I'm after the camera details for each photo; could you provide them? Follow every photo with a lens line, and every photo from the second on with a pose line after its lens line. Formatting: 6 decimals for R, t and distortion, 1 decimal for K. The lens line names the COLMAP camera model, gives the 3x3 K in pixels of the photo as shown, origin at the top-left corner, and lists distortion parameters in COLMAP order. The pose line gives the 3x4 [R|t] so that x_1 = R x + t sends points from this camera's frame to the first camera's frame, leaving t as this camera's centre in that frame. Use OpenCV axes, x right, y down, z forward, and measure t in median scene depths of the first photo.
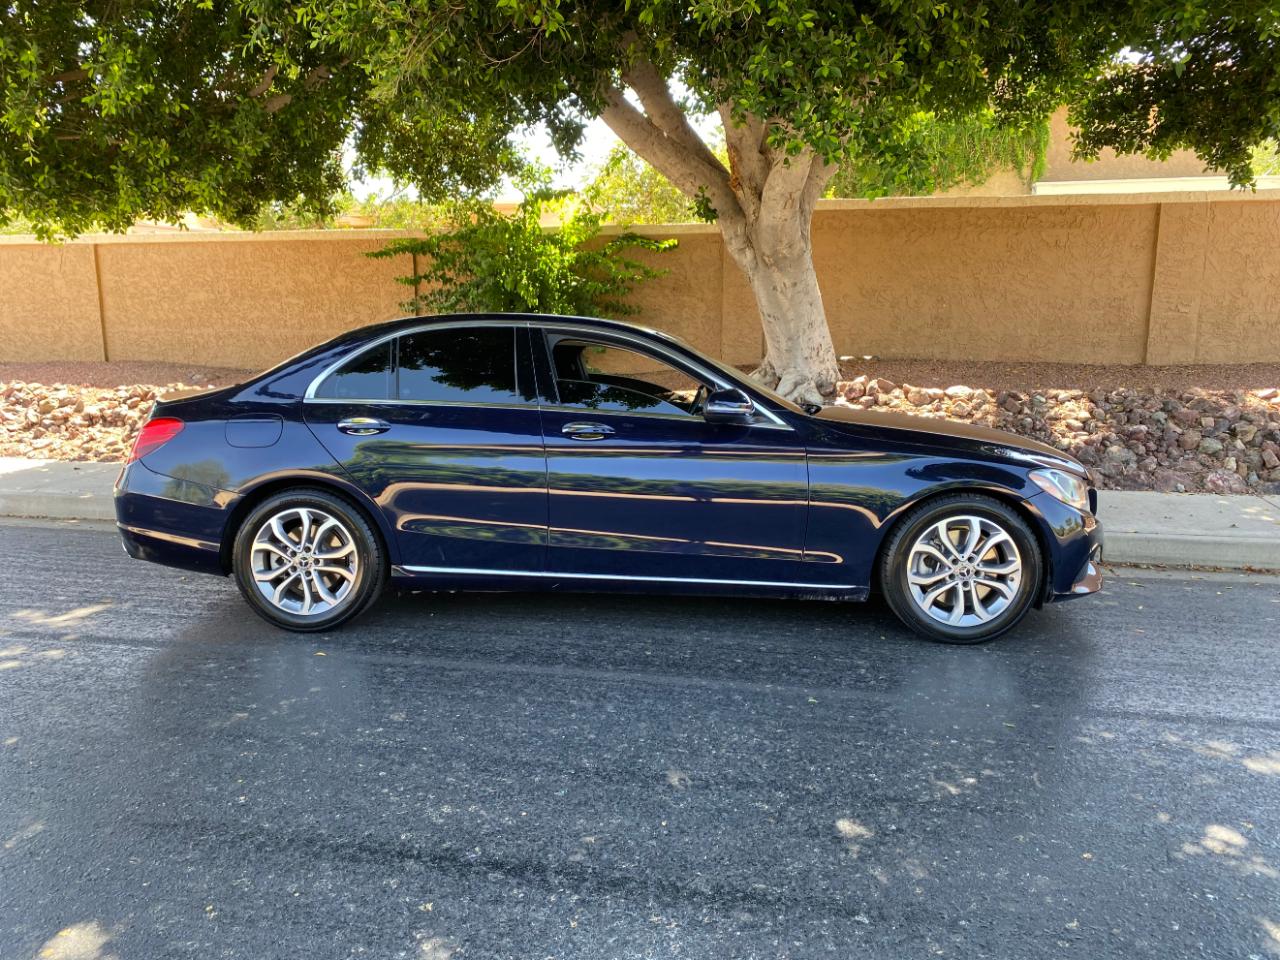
lens RADIAL K [[986.8, 0, 635.6], [0, 986.8, 473.4], [0, 0, 1]] dist [0.008020, -0.003611]
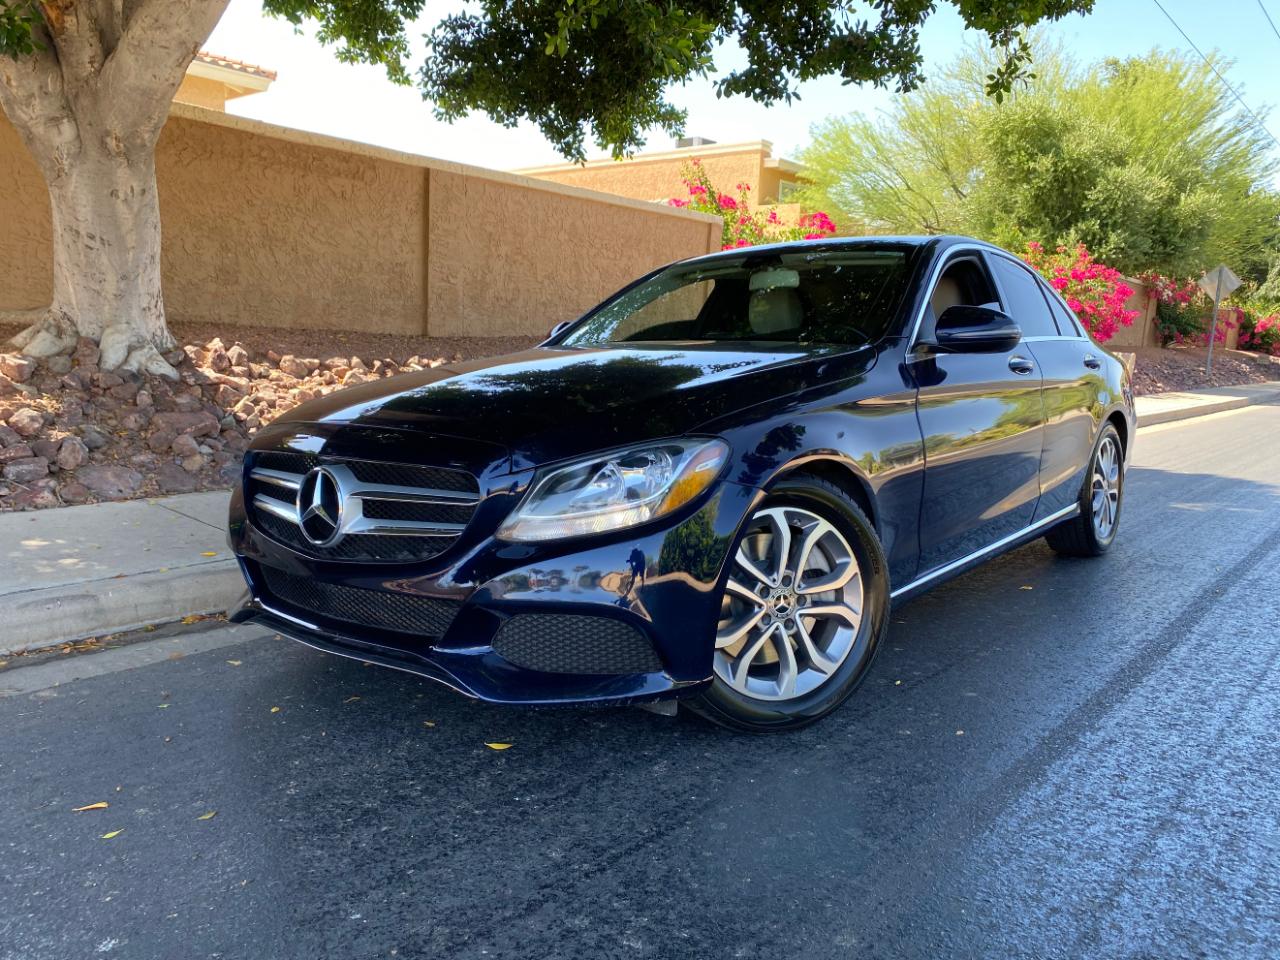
lens RADIAL K [[976.5, 0, 636.8], [0, 976.5, 480.9], [0, 0, 1]] dist [0.012446, -0.000637]
pose [[0.468070, -0.107148, 0.877171, -0.299250], [0.105233, 0.992317, 0.065060, -0.011640], [-0.877403, 0.061855, 0.475750, 0.459513]]
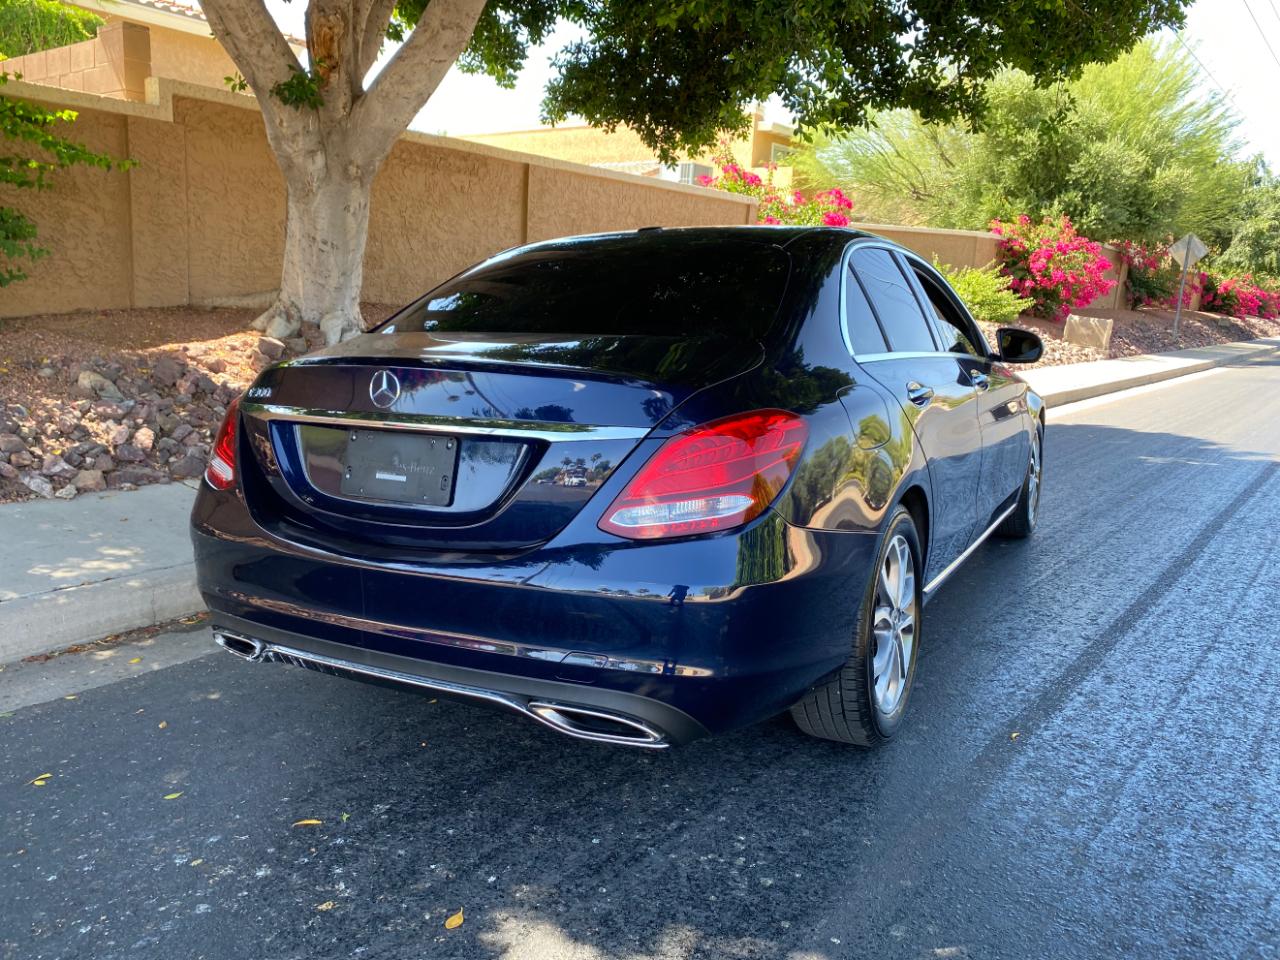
lens RADIAL K [[972.3, 0, 634.0], [0, 972.3, 469.2], [0, 0, 1]] dist [0.010096, 0.003610]
pose [[0.441662, -0.139060, 0.886339, -0.522541], [0.096962, 0.989527, 0.106933, -0.046472], [-0.891927, 0.038713, 0.450520, 0.496885]]
